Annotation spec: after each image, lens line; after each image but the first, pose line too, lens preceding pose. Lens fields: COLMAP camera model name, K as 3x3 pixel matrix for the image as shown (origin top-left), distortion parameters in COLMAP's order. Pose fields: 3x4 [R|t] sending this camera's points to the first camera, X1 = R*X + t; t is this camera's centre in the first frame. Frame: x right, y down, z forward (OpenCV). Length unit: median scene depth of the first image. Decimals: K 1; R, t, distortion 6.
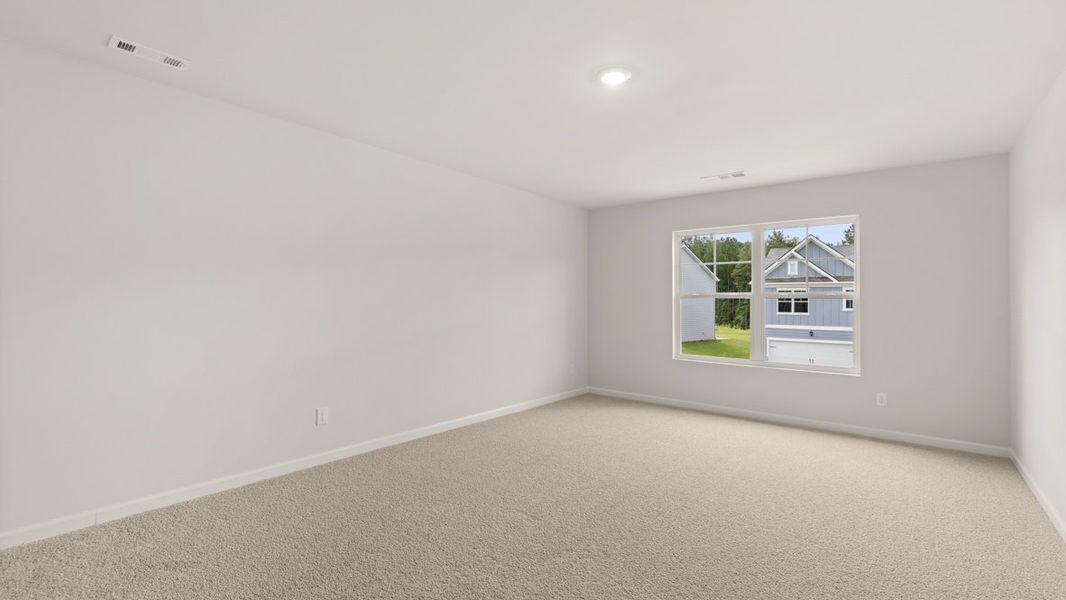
lens RADIAL K [[462.1, 0, 533.3], [0, 462.1, 302.7], [0, 0, 1]] dist [-0.002713, -0.000057]
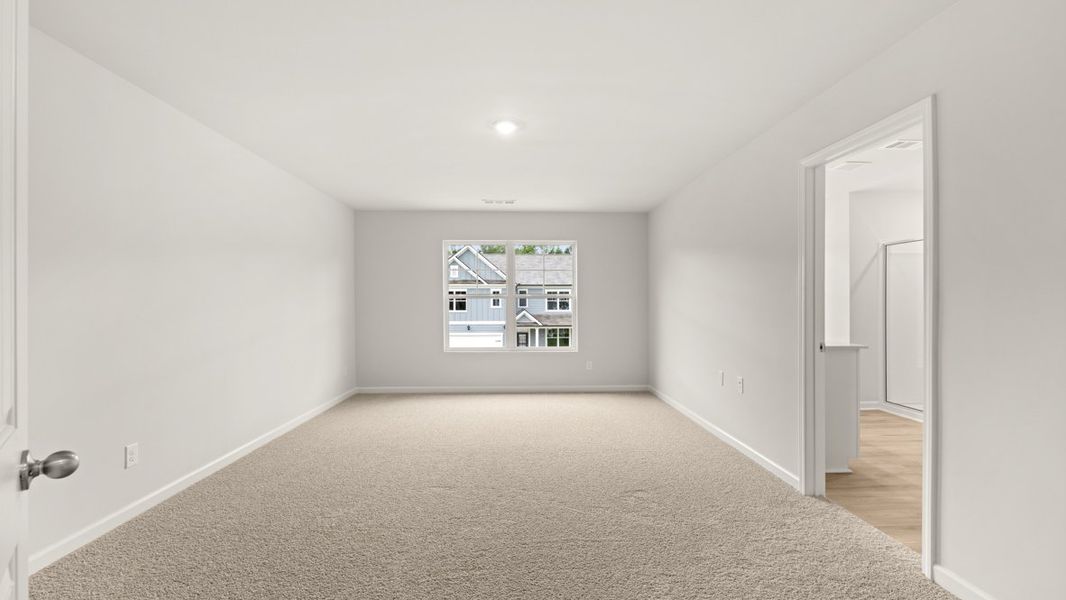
lens RADIAL K [[462.1, 0, 533.3], [0, 462.1, 302.7], [0, 0, 1]] dist [-0.002713, -0.000057]
pose [[0.755069, -0.012578, 0.655524, -0.249073], [0.012896, 0.999907, 0.004332, -0.001790], [-0.655518, 0.005183, 0.755162, -0.010007]]
